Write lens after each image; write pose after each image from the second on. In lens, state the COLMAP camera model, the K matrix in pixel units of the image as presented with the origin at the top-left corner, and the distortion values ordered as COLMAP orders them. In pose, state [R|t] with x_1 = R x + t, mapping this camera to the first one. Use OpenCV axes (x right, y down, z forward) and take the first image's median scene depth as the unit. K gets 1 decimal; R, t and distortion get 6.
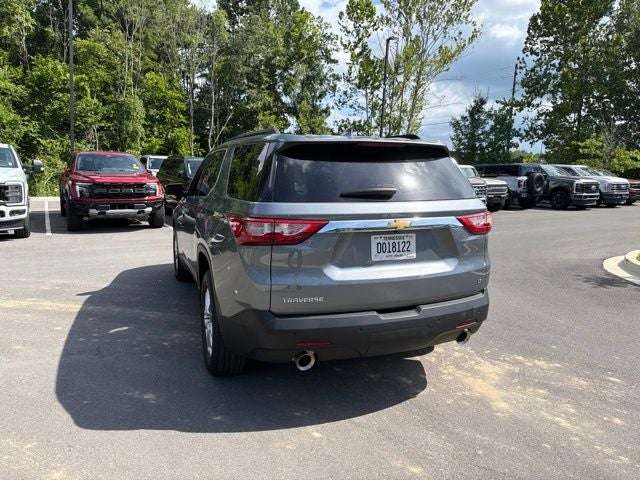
lens RADIAL K [[454.0, 0, 321.1], [0, 454.0, 237.1], [0, 0, 1]] dist [0.023398, -0.033674]
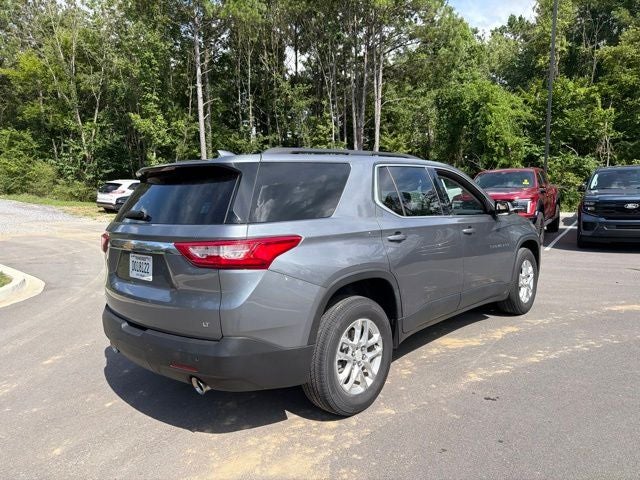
lens RADIAL K [[452.0, 0, 321.3], [0, 452.0, 243.0], [0, 0, 1]] dist [0.029734, -0.041931]
pose [[0.424437, 0.070600, -0.902701, 0.309631], [-0.086668, 0.995546, 0.037111, -0.026329], [0.901300, 0.062484, 0.428665, 0.219799]]
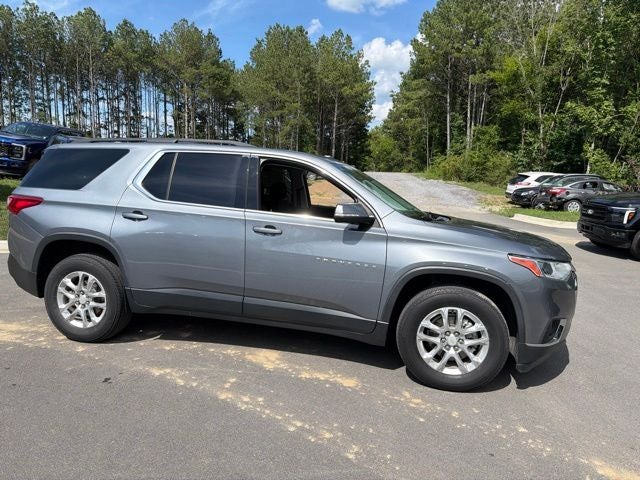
lens RADIAL K [[450.8, 0, 320.0], [0, 450.8, 240.0], [0, 0, 1]] dist [0.029663, -0.046615]
pose [[-0.565645, 0.064399, -0.822131, 0.260635], [-0.161608, 0.968958, 0.187091, -0.089493], [0.808659, 0.238690, -0.537679, 0.678715]]
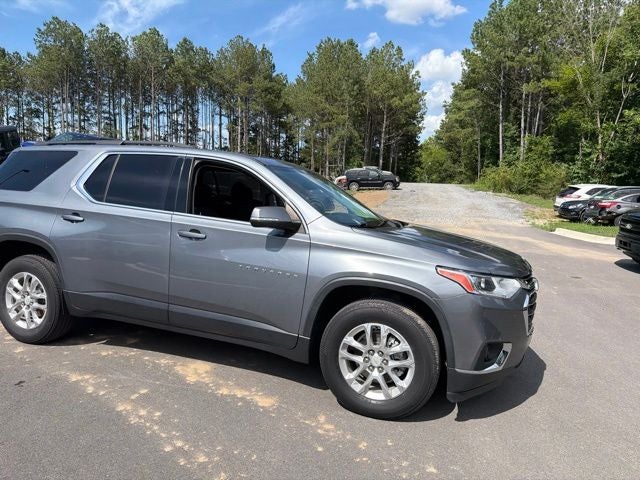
lens RADIAL K [[450.8, 0, 320.5], [0, 450.8, 237.5], [0, 0, 1]] dist [0.028247, -0.043637]
pose [[-0.656794, 0.026336, -0.753610, 0.194521], [-0.163221, 0.970732, 0.176176, -0.095796], [0.736193, 0.238717, -0.633272, 0.730021]]
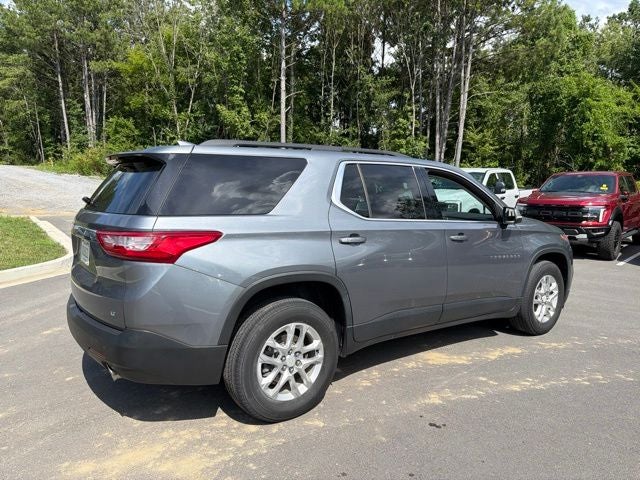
lens RADIAL K [[452.0, 0, 321.3], [0, 452.0, 243.0], [0, 0, 1]] dist [0.029734, -0.041931]
pose [[0.243422, 0.106240, -0.964085, 0.325459], [-0.144377, 0.986878, 0.072298, -0.038571], [0.959115, 0.121593, 0.255566, 0.301688]]
